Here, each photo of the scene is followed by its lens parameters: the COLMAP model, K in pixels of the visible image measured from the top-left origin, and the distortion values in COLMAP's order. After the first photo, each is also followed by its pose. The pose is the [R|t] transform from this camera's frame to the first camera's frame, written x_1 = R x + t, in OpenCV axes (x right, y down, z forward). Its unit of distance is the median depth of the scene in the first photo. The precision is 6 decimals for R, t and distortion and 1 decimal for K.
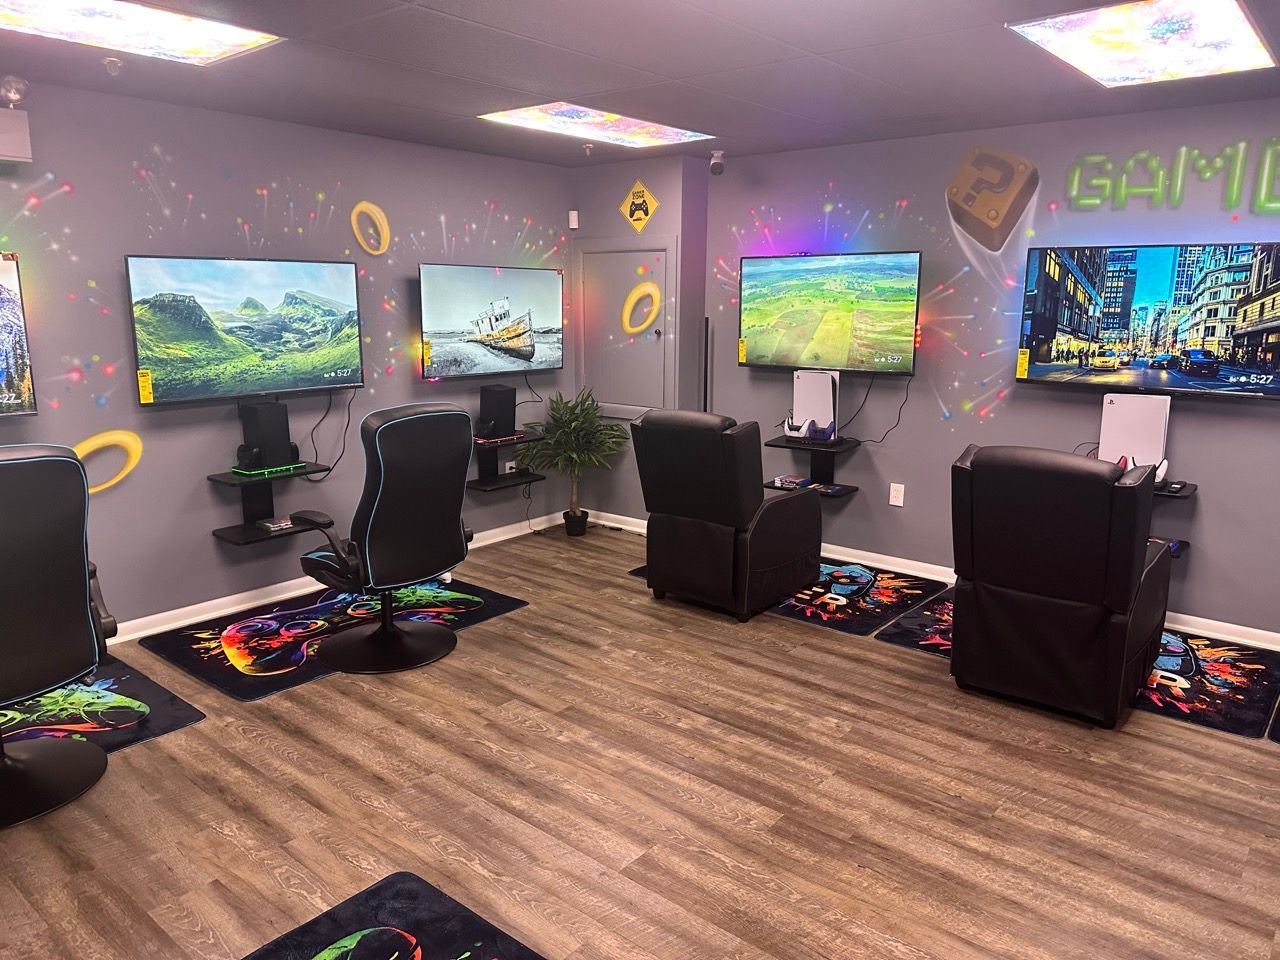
lens RADIAL K [[901.2, 0, 640.0], [0, 901.2, 480.0], [0, 0, 1]] dist [0.031989, -0.054938]
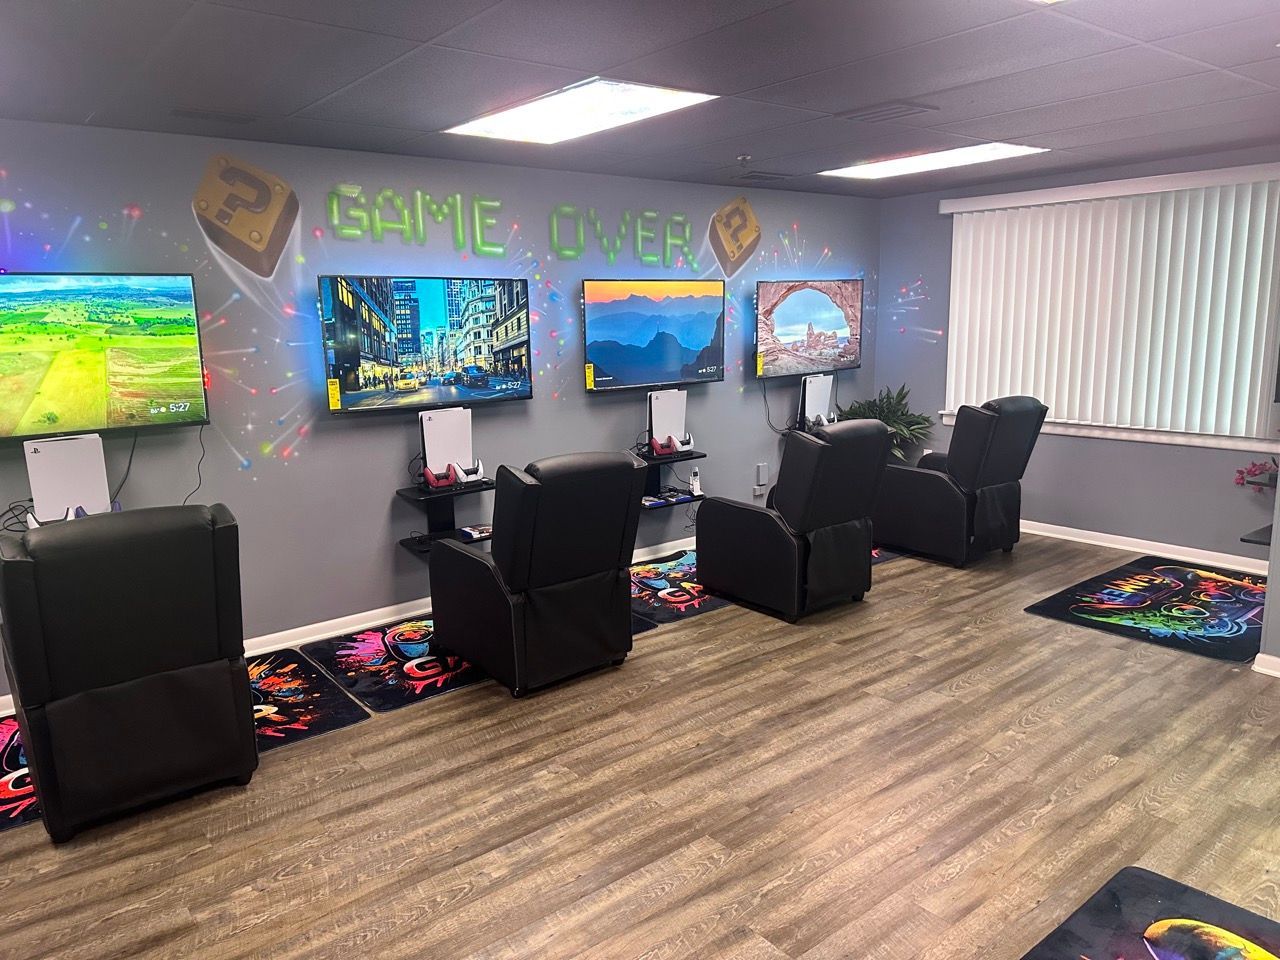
lens RADIAL K [[904.8, 0, 640.0], [0, 904.8, 480.0], [0, 0, 1]] dist [0.143032, -0.216703]
pose [[0.182019, -0.186596, 0.965428, -0.524463], [0.219372, 0.964789, 0.145112, -0.119977], [-0.958512, 0.185375, 0.216544, 0.530688]]
